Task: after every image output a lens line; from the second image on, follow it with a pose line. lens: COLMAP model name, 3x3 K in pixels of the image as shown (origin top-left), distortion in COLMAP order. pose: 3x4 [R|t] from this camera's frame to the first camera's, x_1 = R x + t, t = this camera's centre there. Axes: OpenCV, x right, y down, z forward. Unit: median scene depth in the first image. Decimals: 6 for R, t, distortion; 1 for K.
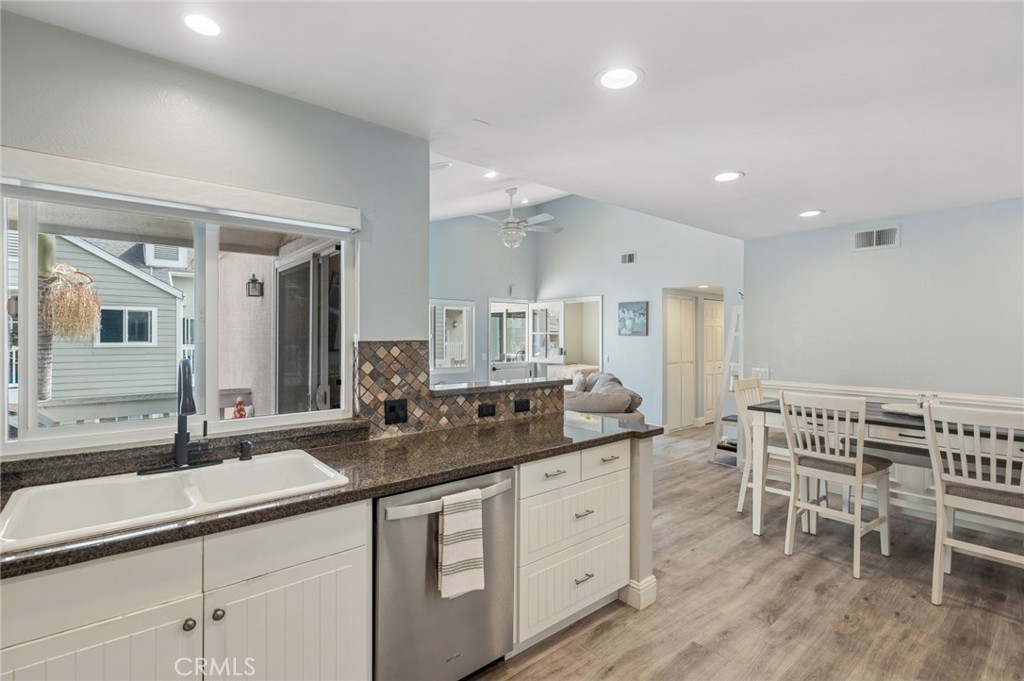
lens RADIAL K [[476.1, 0, 515.3], [0, 476.1, 343.4], [0, 0, 1]] dist [0.001038, 0.000023]
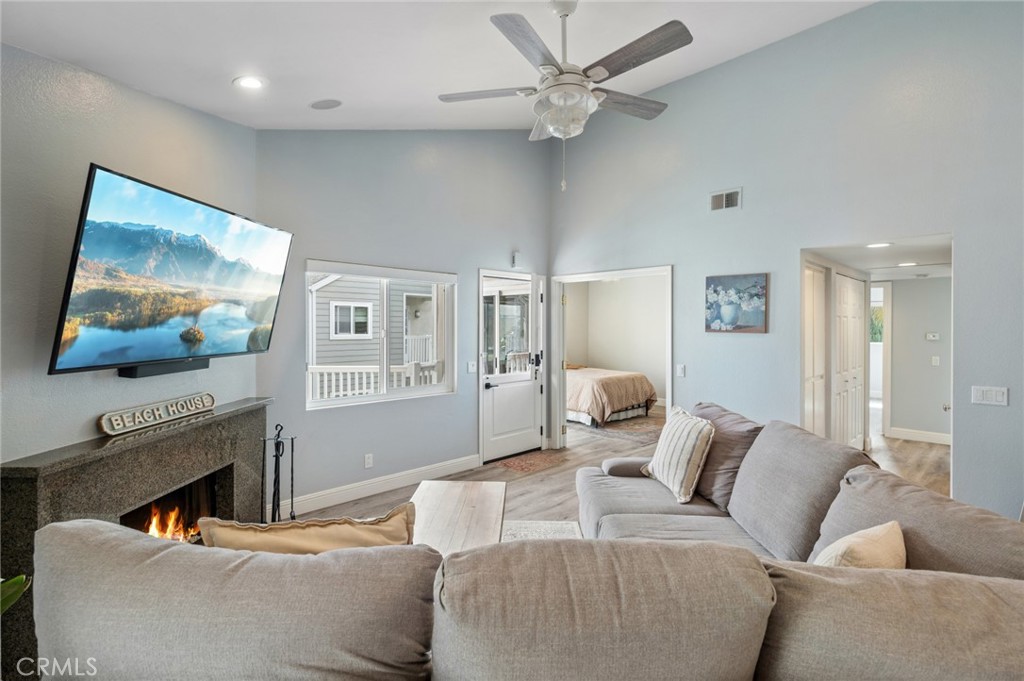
lens RADIAL K [[476.1, 0, 514.1], [0, 476.1, 331.5], [0, 0, 1]] dist [0.001038, 0.000023]
pose [[0.996840, -0.001545, 0.079416, -0.068682], [0.001900, 0.999989, -0.004402, -0.015749], [-0.079408, 0.004539, 0.996832, 0.442786]]
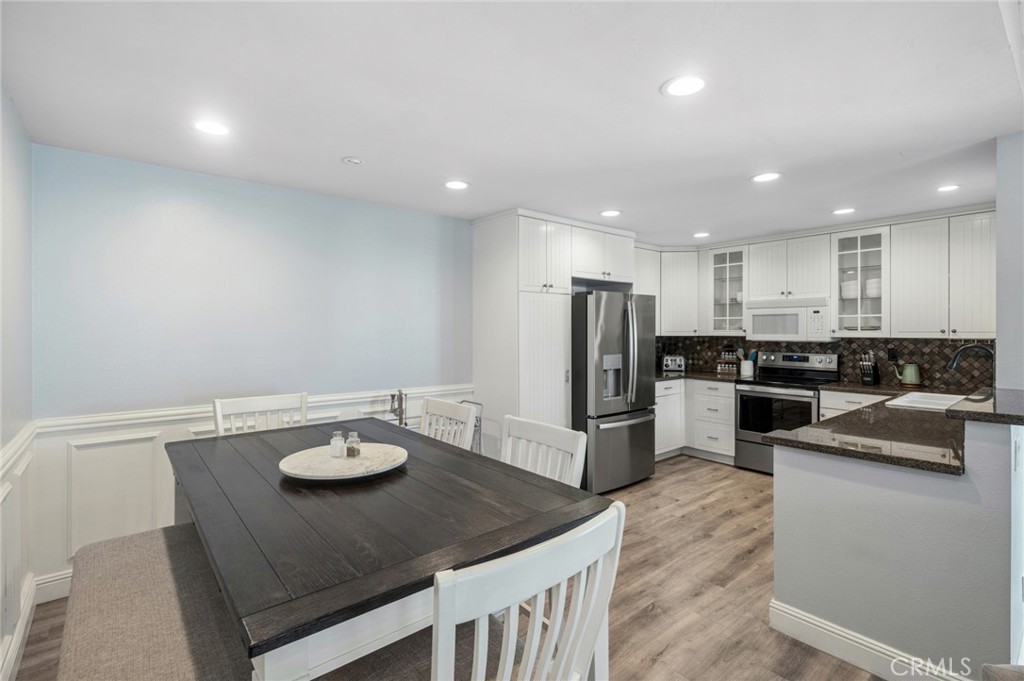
lens RADIAL K [[476.1, 0, 510.7], [0, 476.1, 331.5], [0, 0, 1]] dist [0.001038, 0.000023]
pose [[-0.999971, 0.001513, 0.007501, 0.278898], [0.001672, 0.999773, 0.021256, -0.015982], [-0.007467, 0.021268, -0.999746, 0.678820]]
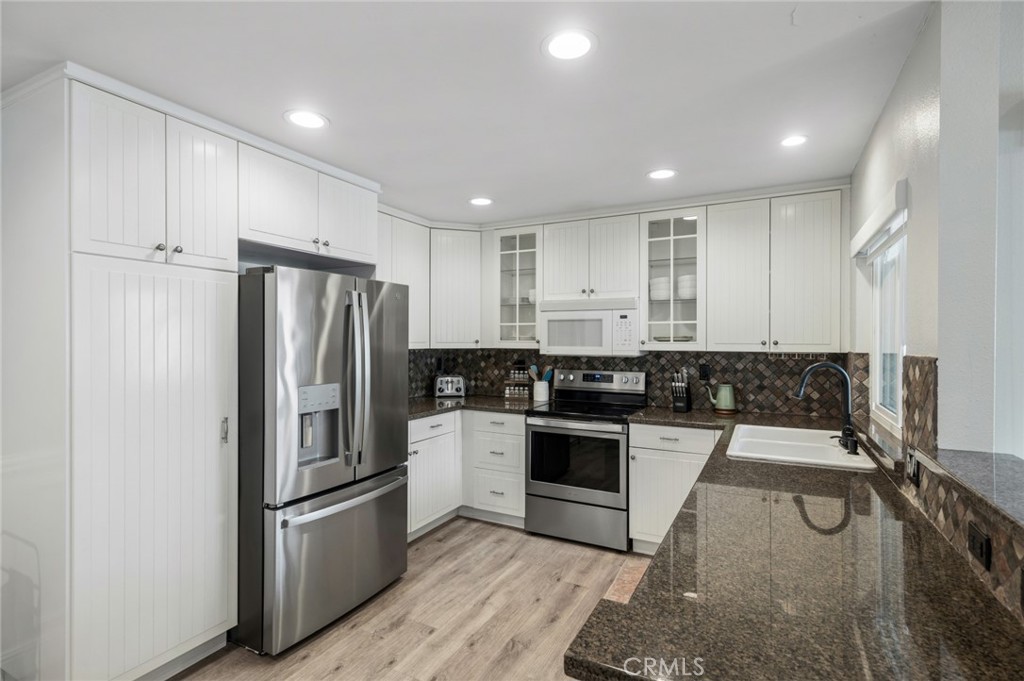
lens RADIAL K [[493.4, 0, 517.6], [0, 493.4, 338.7], [0, 0, 1]] dist [0.004184, 0.000253]
pose [[-0.921822, -0.002295, -0.387606, 0.165062], [-0.008623, 0.999856, 0.014588, -0.012347], [0.387517, 0.016790, -0.921710, 0.454689]]
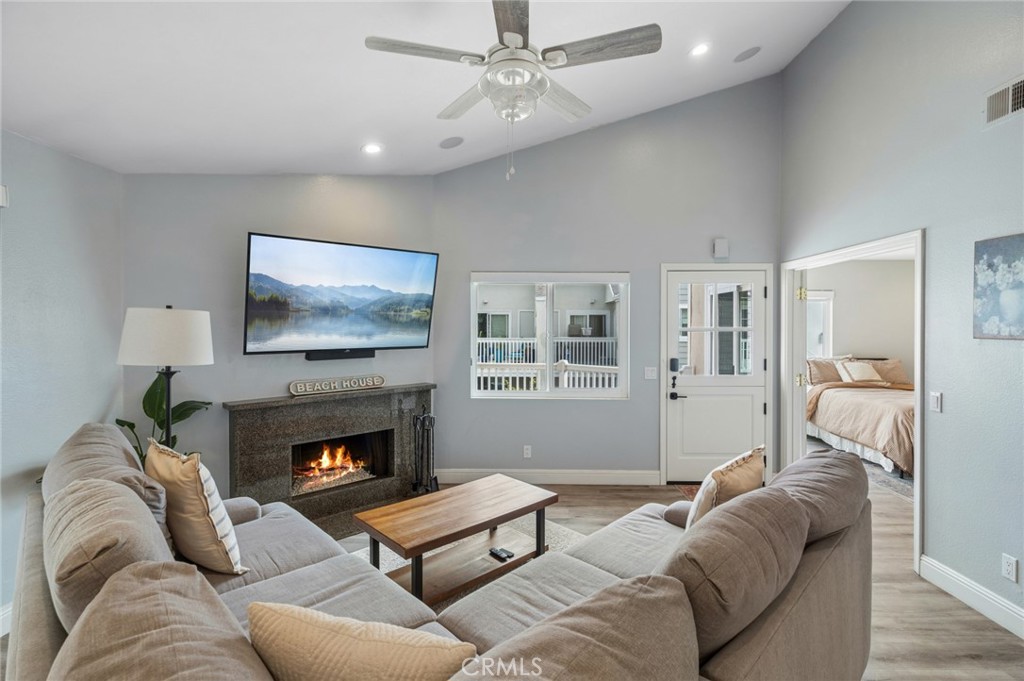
lens RADIAL K [[476.1, 0, 512.5], [0, 476.1, 334.4], [0, 0, 1]] dist [0.001038, 0.000023]
pose [[0.755024, 0.008818, -0.655638, 0.196583], [-0.010853, 0.999941, 0.000950, -0.016806], [0.655607, 0.006398, 0.755075, 0.544324]]
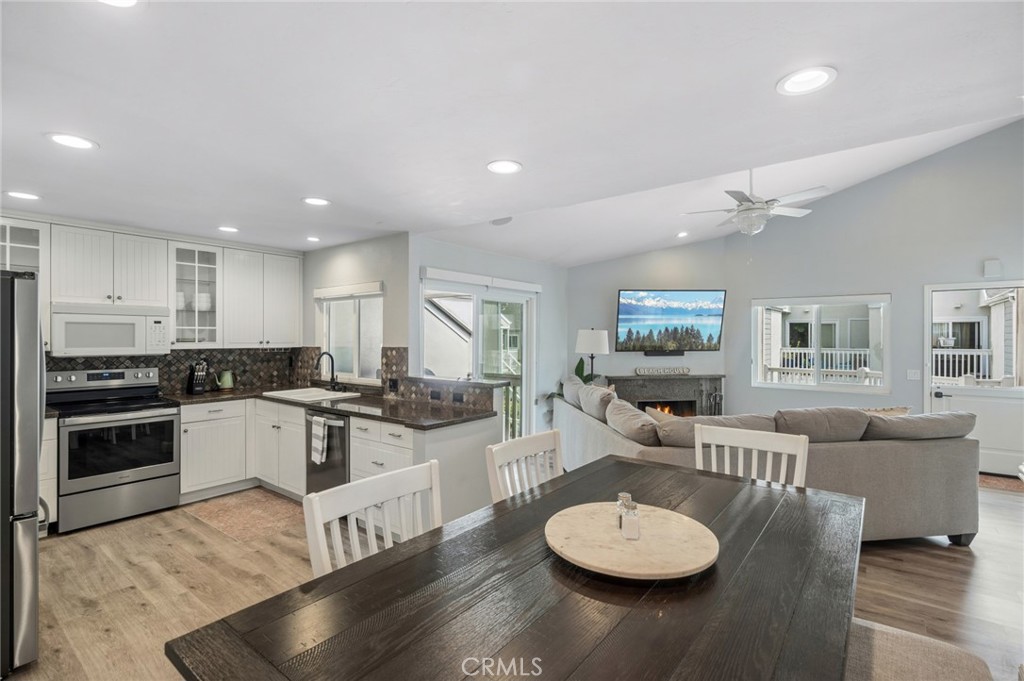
lens RADIAL K [[476.1, 0, 511.3], [0, 476.1, 340.1], [0, 0, 1]] dist [0.001038, 0.000023]
pose [[0.212149, 0.005215, -0.977223, 0.535428], [-0.016376, 0.999864, 0.001780, -0.014065], [0.977100, 0.015625, 0.212206, 0.338789]]
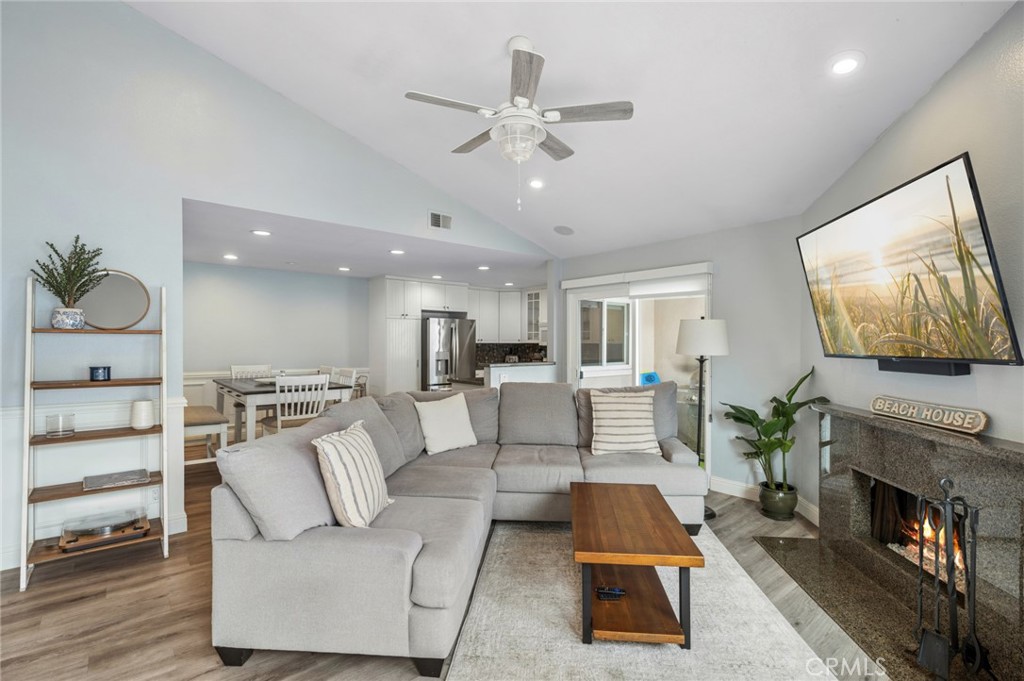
lens RADIAL K [[476.1, 0, 507.2], [0, 476.1, 342.8], [0, 0, 1]] dist [0.001038, 0.000023]
pose [[-0.999629, -0.004227, 0.026909, -0.017511], [-0.003852, 0.999895, 0.013962, -0.010971], [-0.026966, 0.013853, -0.999540, 1.170649]]
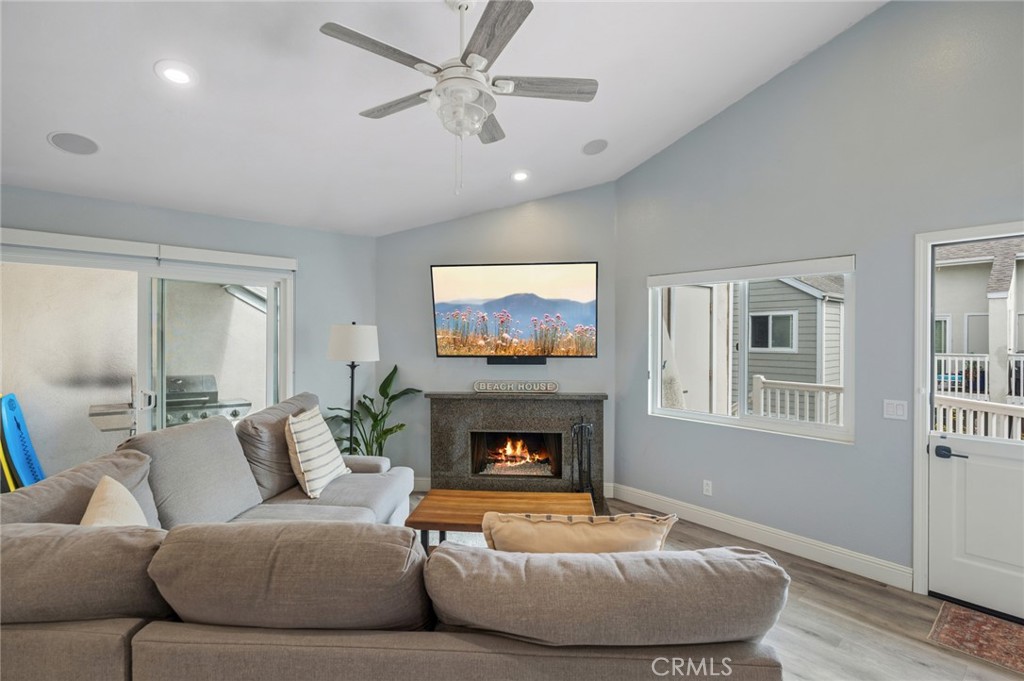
lens RADIAL K [[476.1, 0, 512.2], [0, 476.1, 342.3], [0, 0, 1]] dist [0.001038, 0.000023]
pose [[0.016415, 0.008884, -0.999826, 0.314841], [-0.020255, 0.999758, 0.008551, -0.020173], [0.999660, 0.020112, 0.016591, 0.807249]]
